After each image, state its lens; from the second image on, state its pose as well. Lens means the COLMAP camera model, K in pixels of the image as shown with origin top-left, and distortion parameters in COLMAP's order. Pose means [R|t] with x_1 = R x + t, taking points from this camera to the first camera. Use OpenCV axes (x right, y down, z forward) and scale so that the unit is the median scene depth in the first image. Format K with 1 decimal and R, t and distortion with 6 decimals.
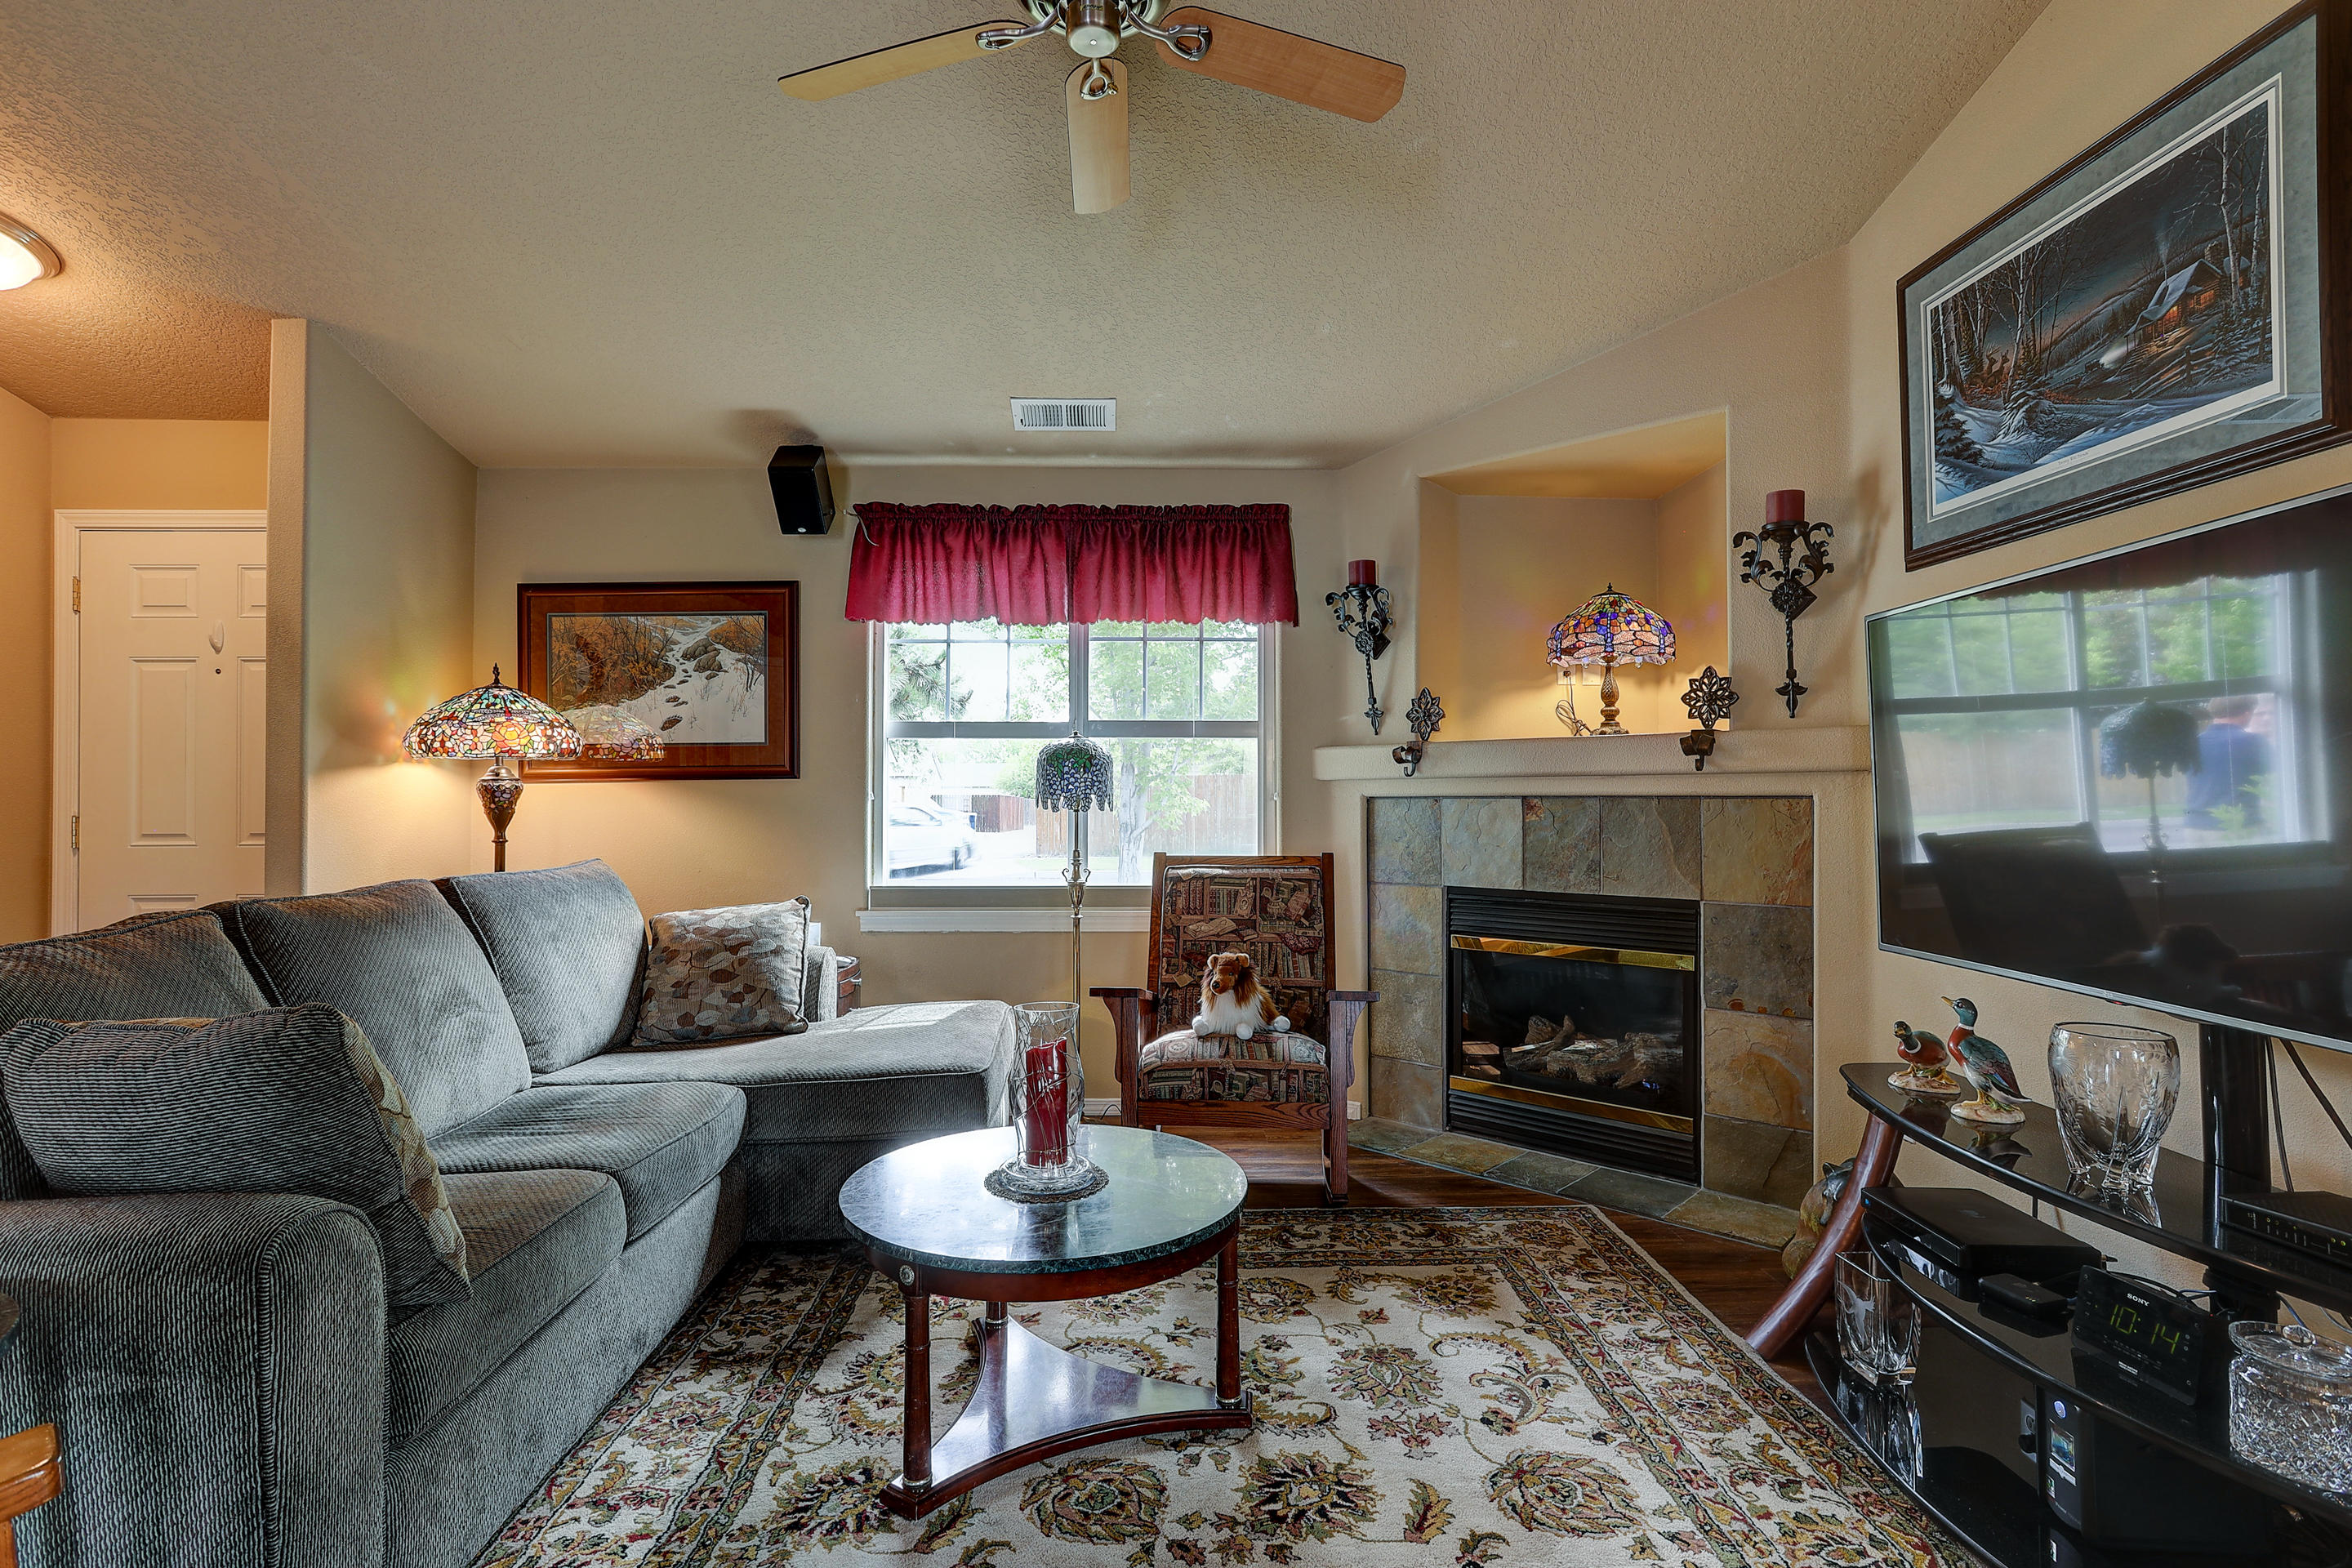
lens RADIAL K [[1140.0, 0, 1189.2], [0, 1140.0, 777.8], [0, 0, 1]] dist [-0.065456, 0.041644]
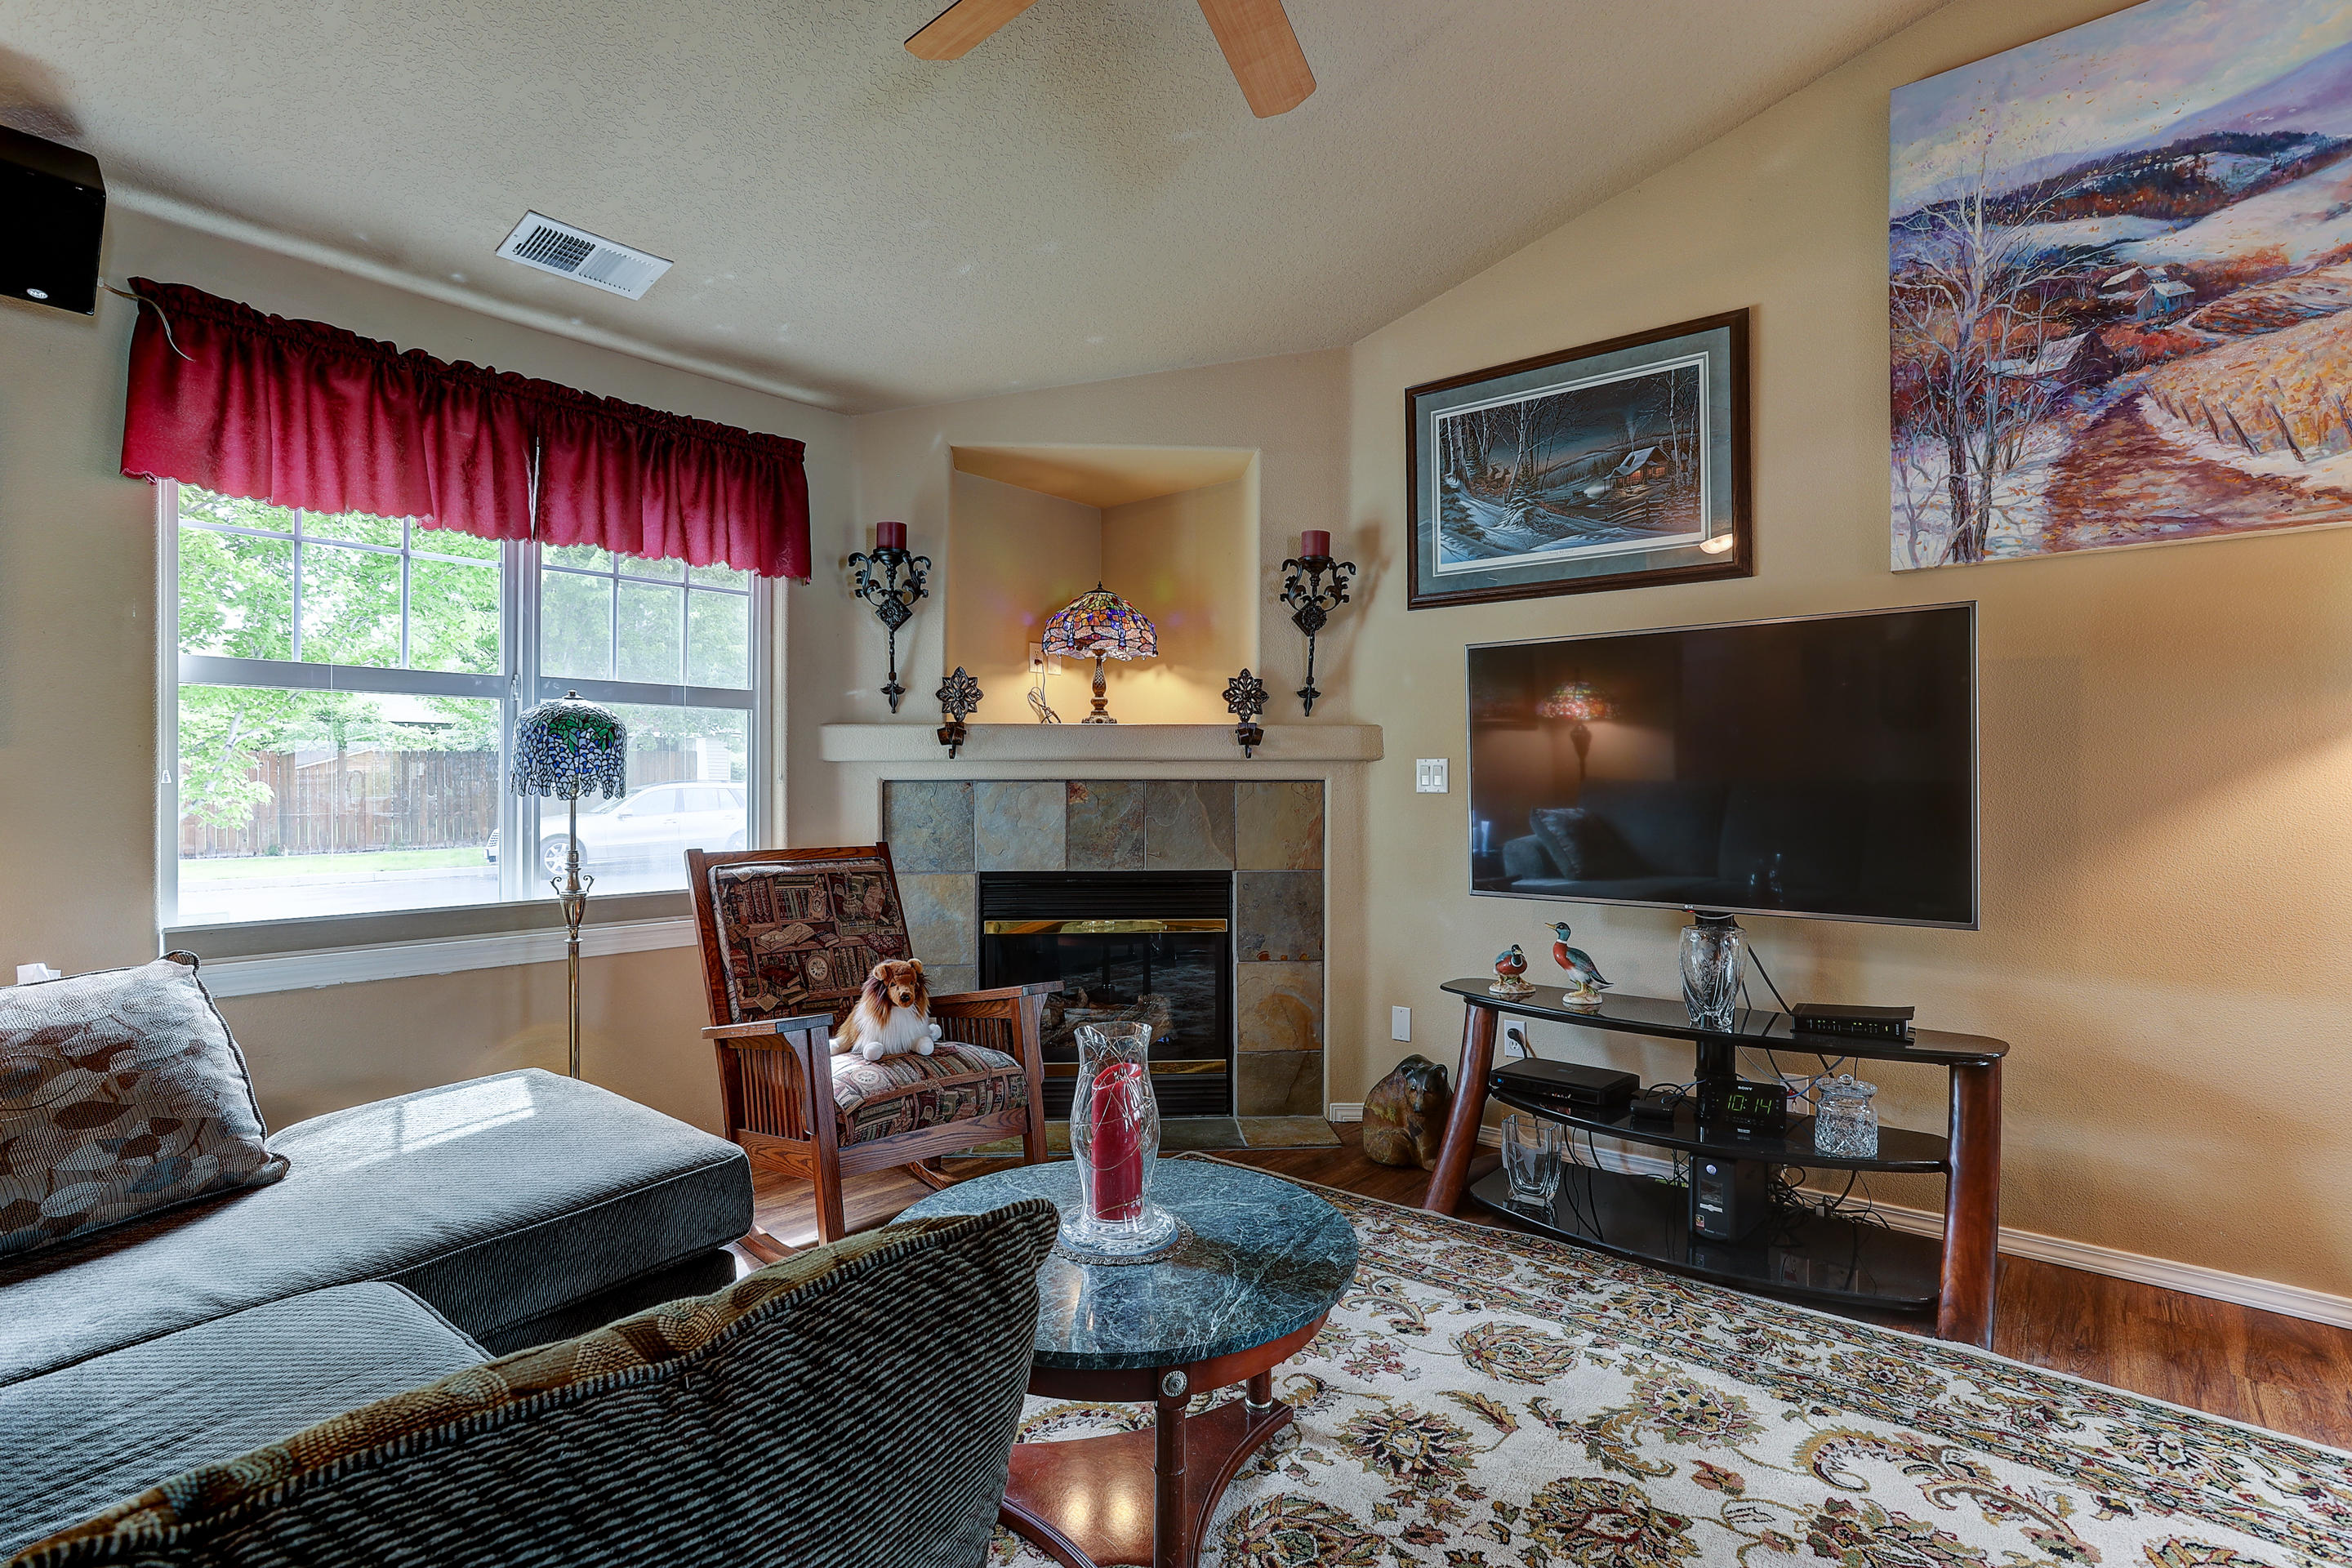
lens RADIAL K [[1140.0, 0, 1189.2], [0, 1140.0, 777.8], [0, 0, 1]] dist [-0.065456, 0.041644]
pose [[0.661848, 0.003543, 0.749629, -0.455709], [-0.014210, 0.999868, 0.007820, 0.005305], [-0.749503, -0.015828, 0.661812, 0.259113]]
